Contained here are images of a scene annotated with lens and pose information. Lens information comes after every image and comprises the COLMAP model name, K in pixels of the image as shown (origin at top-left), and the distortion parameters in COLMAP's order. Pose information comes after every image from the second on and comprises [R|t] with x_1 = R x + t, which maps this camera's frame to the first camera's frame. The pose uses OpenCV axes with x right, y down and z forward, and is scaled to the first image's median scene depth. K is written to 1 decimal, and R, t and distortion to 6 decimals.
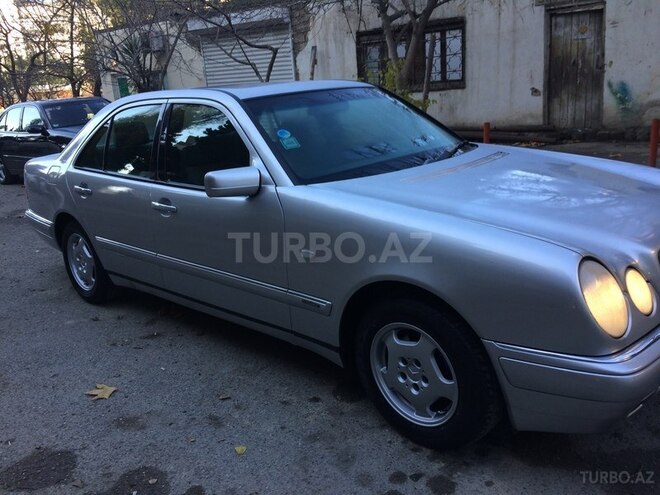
lens RADIAL K [[562.1, 0, 333.2], [0, 562.1, 248.0], [0, 0, 1]] dist [0.087717, -0.114832]
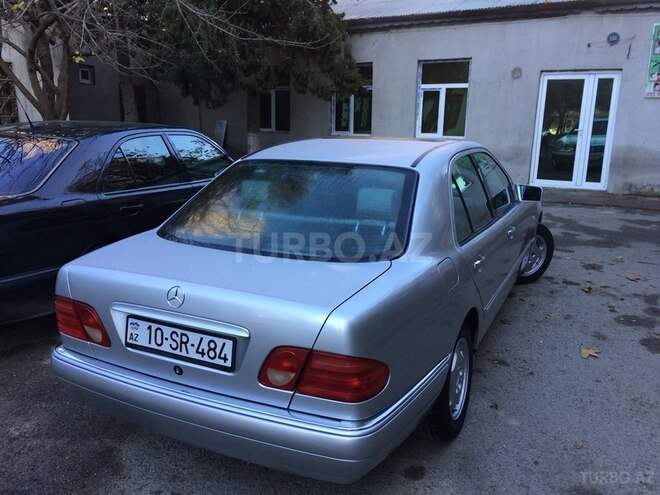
lens RADIAL K [[562.1, 0, 333.2], [0, 562.1, 248.0], [0, 0, 1]] dist [0.087717, -0.114832]
pose [[-0.276560, -0.166741, 0.946421, -0.387653], [0.283638, 0.926796, 0.246167, -0.128469], [-0.918185, 0.336521, -0.209021, 0.459491]]
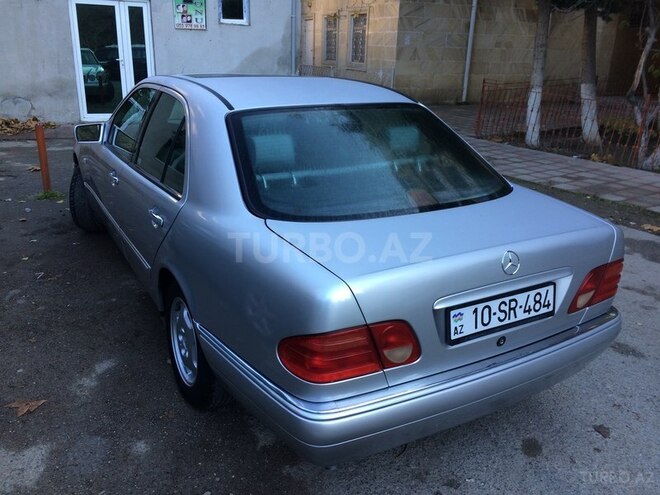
lens RADIAL K [[562.1, 0, 333.2], [0, 562.1, 248.0], [0, 0, 1]] dist [0.087717, -0.114832]
pose [[-0.953601, -0.061000, 0.294831, -0.188974], [0.120628, 0.819817, 0.559776, -0.190110], [-0.275853, 0.569368, -0.774419, 0.624579]]
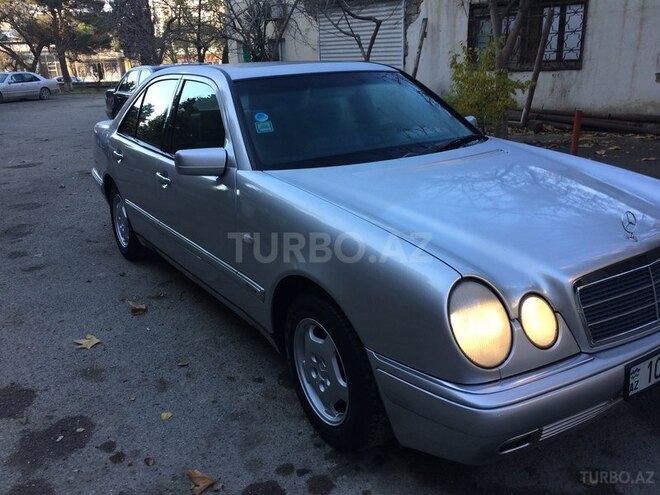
lens RADIAL K [[562.1, 0, 333.2], [0, 562.1, 248.0], [0, 0, 1]] dist [0.087717, -0.114832]
pose [[0.972093, 0.110811, -0.206773, 0.068537], [-0.100627, 0.993163, 0.059167, -0.010742], [0.211916, -0.036709, 0.976598, 0.008087]]
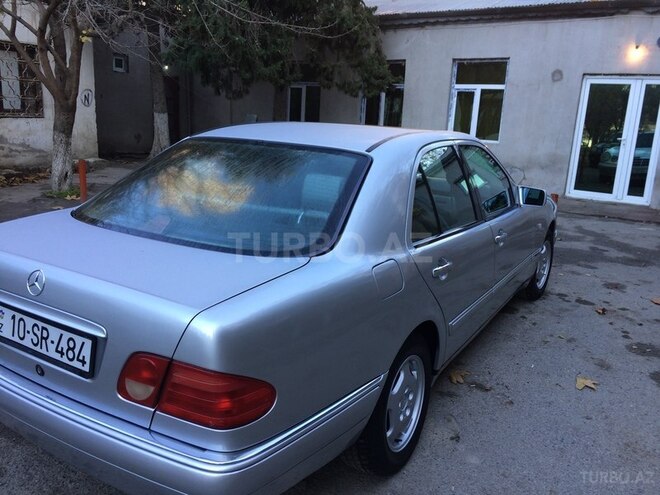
lens RADIAL K [[561.6, 0, 330.0], [0, 561.6, 247.5], [0, 0, 1]] dist [0.095591, -0.136438]
pose [[-0.190387, -0.175268, 0.965937, -0.363629], [0.244044, 0.944597, 0.219497, -0.105113], [-0.950892, 0.277520, -0.137066, 0.413298]]
